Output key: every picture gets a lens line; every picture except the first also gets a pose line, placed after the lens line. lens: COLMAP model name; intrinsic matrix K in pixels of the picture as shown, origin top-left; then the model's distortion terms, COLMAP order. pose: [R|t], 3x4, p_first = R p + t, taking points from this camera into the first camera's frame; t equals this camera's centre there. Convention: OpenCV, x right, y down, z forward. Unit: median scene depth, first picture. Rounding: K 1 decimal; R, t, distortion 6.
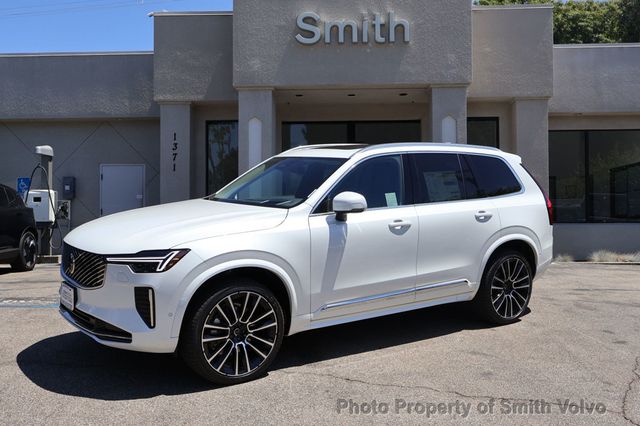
lens RADIAL K [[623.0, 0, 320.0], [0, 623.0, 213.0], [0, 0, 1]] dist [-0.002567, -0.000232]
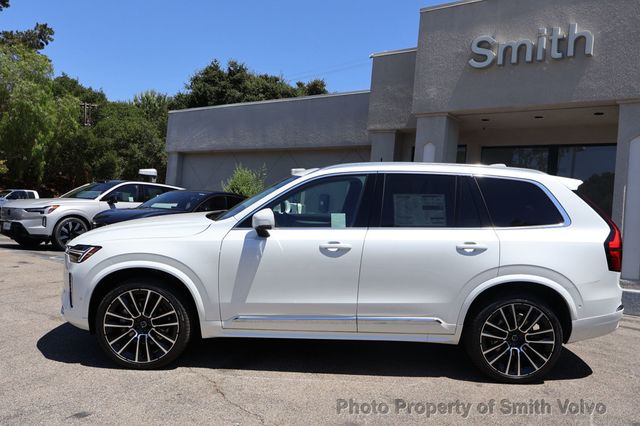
lens RADIAL K [[547.8, 0, 320.0], [0, 547.8, 213.0], [0, 0, 1]] dist [-0.001934, 0.003684]
pose [[0.812831, 0.054546, -0.579941, 0.495036], [-0.074816, 0.997136, -0.011075, -0.018268], [0.577676, 0.052391, 0.814583, 0.251860]]
